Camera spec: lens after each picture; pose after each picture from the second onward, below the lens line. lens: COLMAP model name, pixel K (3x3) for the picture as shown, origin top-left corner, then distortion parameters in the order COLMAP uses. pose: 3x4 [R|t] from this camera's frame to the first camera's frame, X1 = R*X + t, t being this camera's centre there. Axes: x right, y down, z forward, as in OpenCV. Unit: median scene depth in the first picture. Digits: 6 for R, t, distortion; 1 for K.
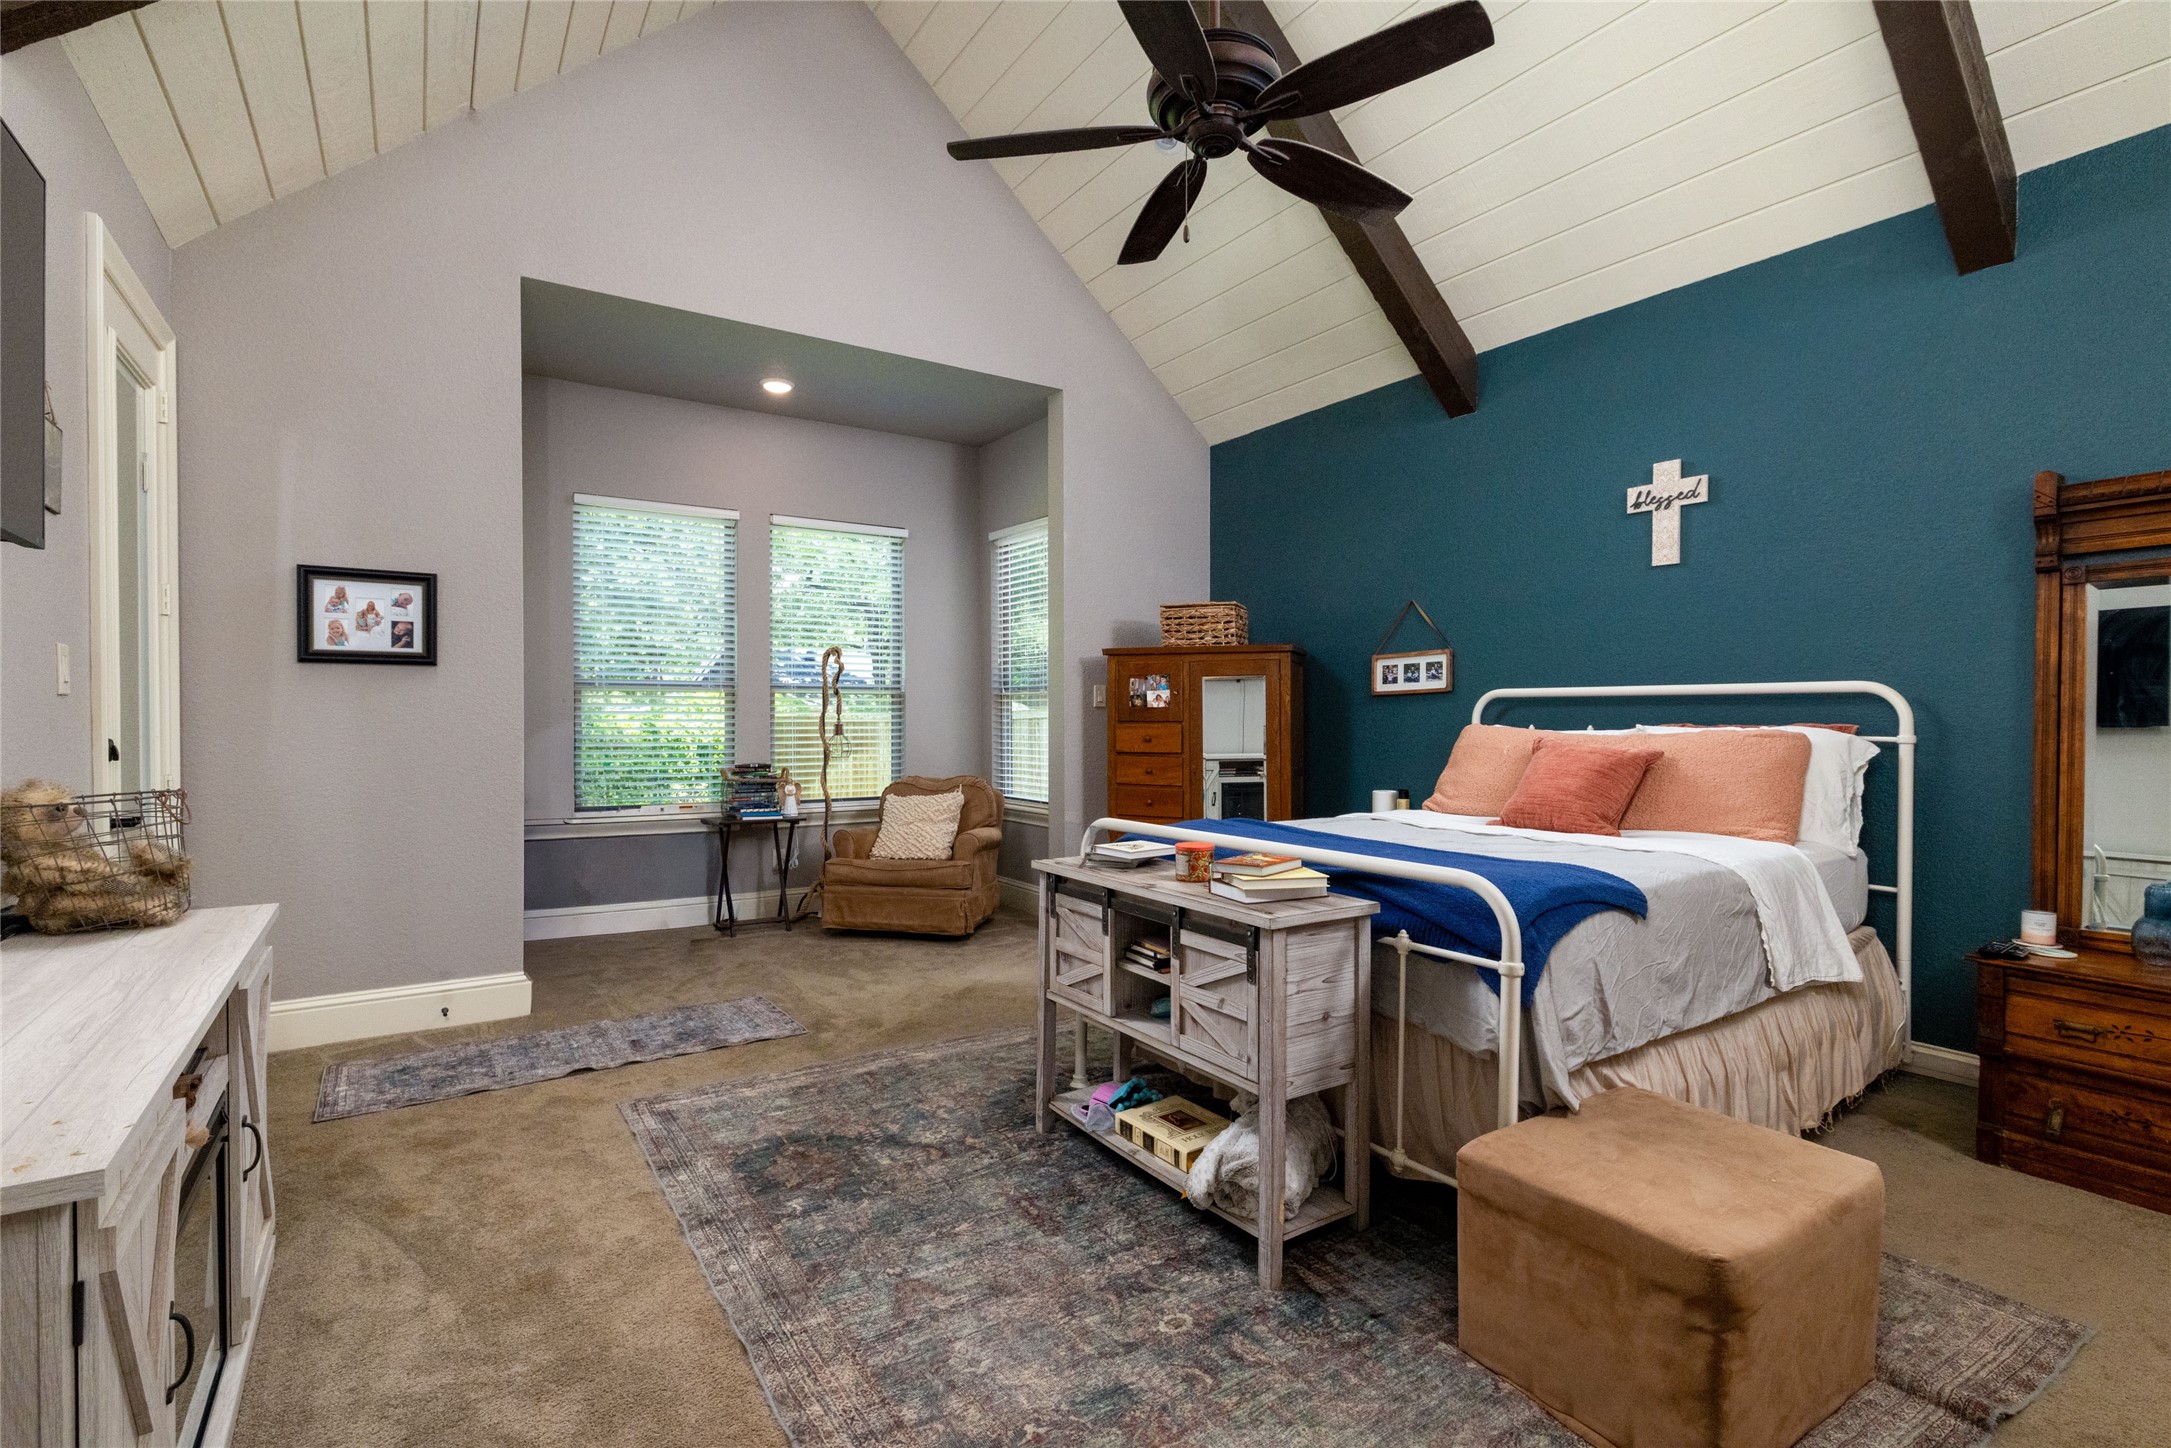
lens RADIAL K [[1010.7, 0, 1081.8], [0, 1010.7, 725.5], [0, 0, 1]] dist [0.000068, 0.000222]
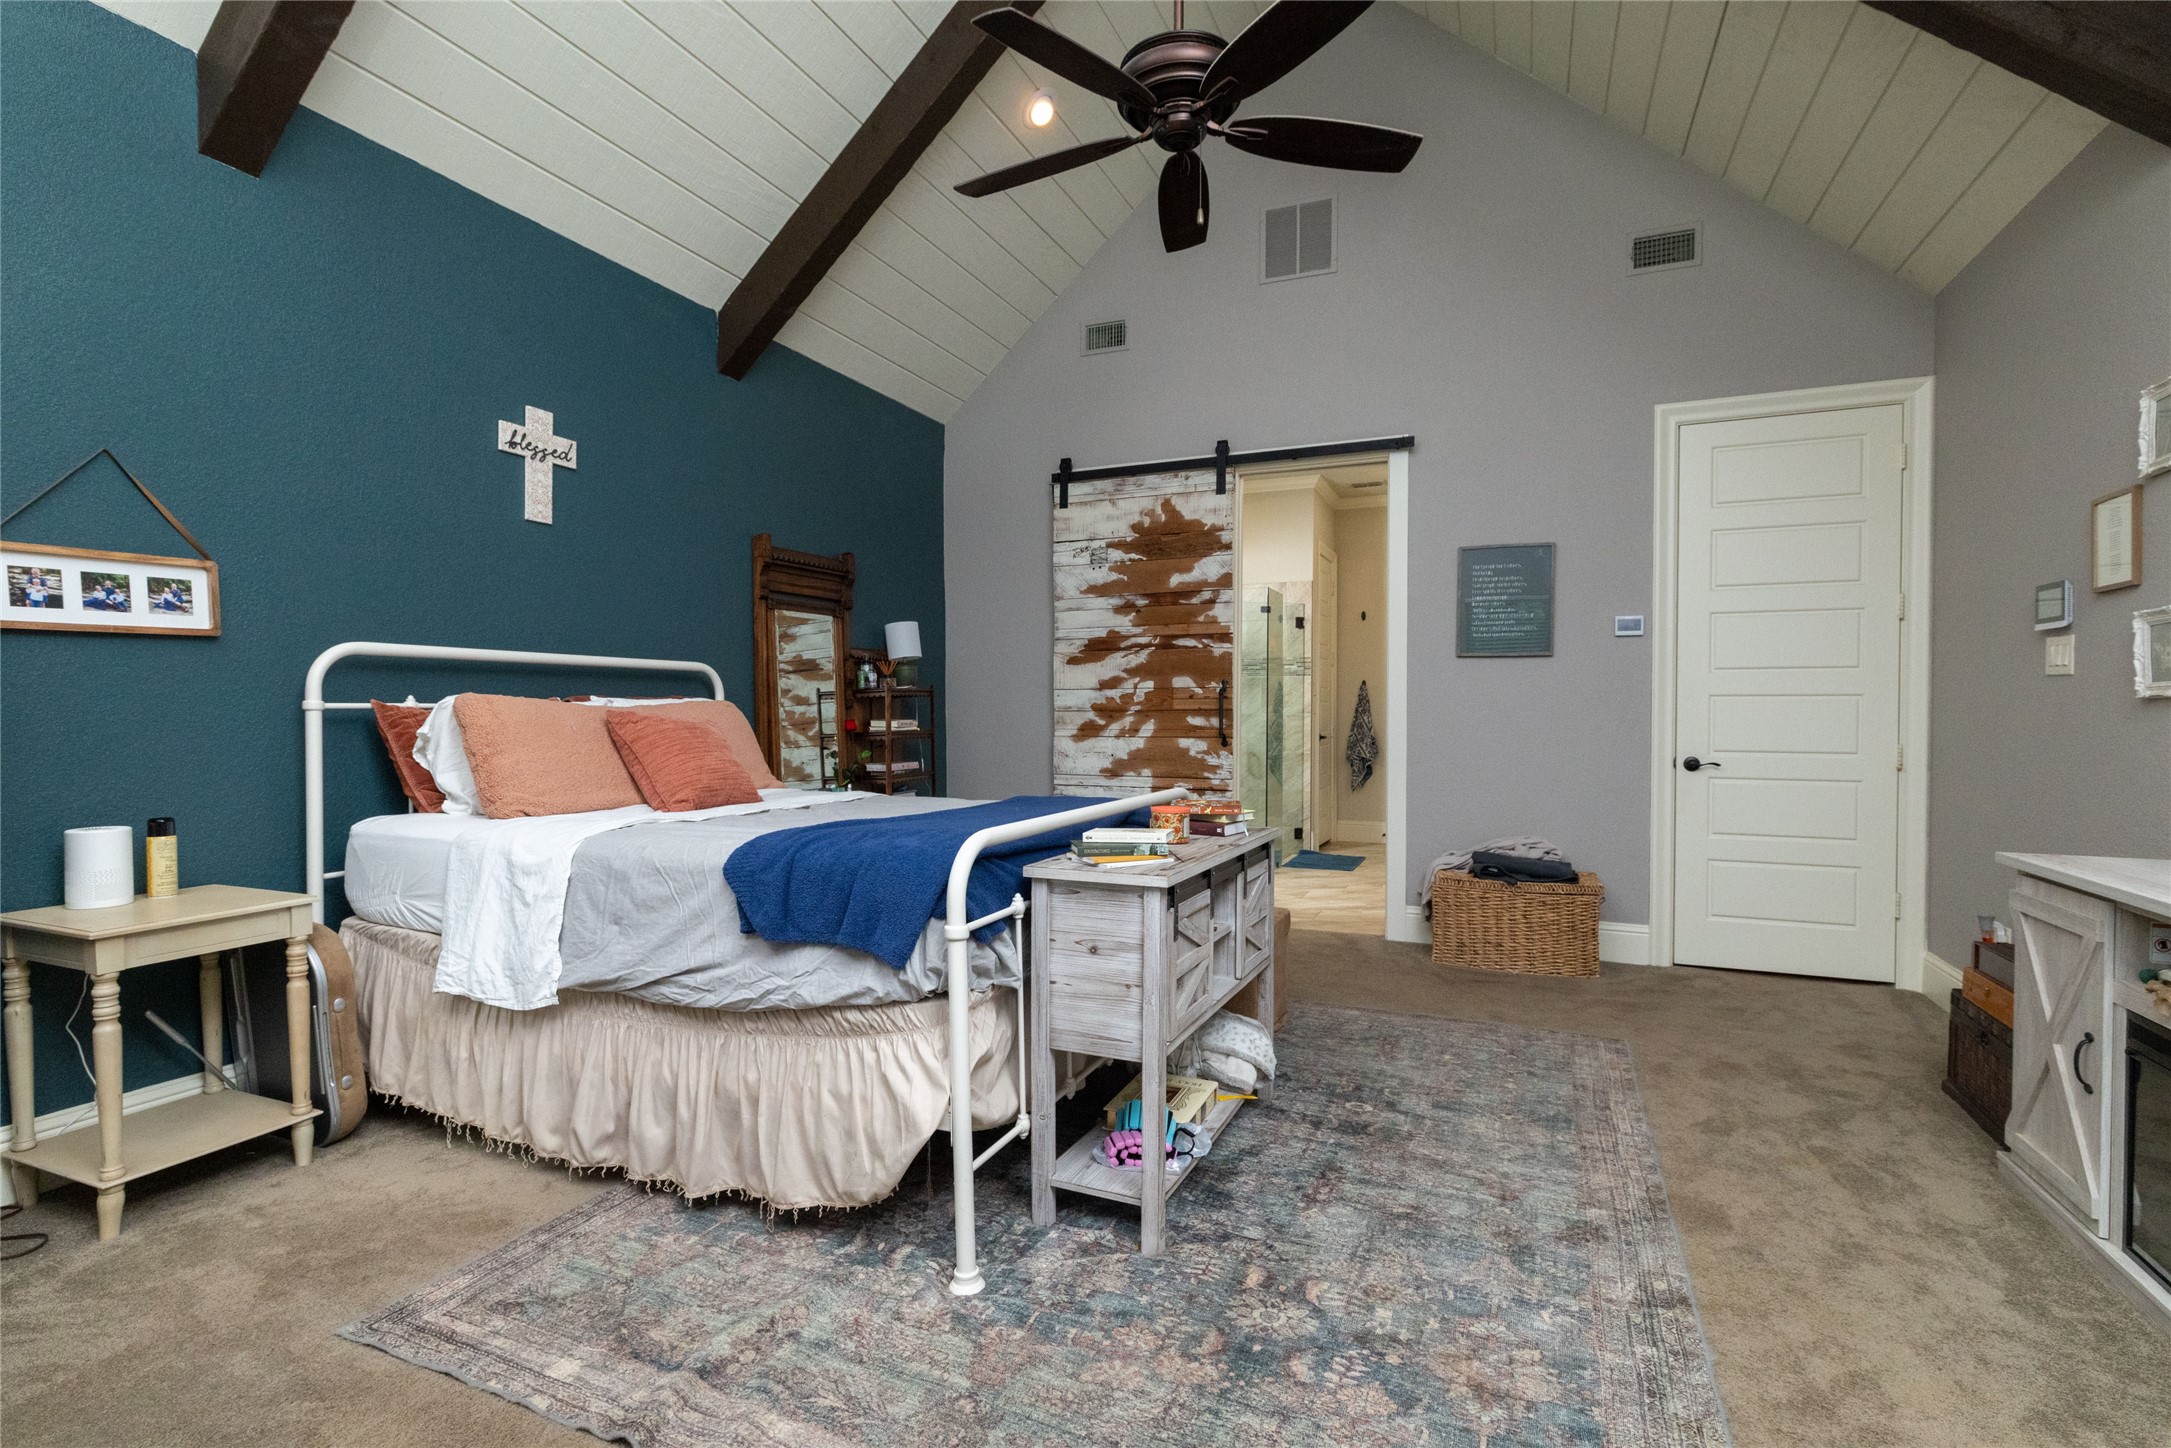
lens RADIAL K [[1010.7, 0, 1081.8], [0, 1010.7, 725.5], [0, 0, 1]] dist [0.000068, 0.000222]
pose [[-0.535144, -0.013373, 0.844655, -0.457205], [0.007437, 0.999761, 0.020540, 0.010565], [-0.844728, 0.017273, -0.534917, 1.062693]]
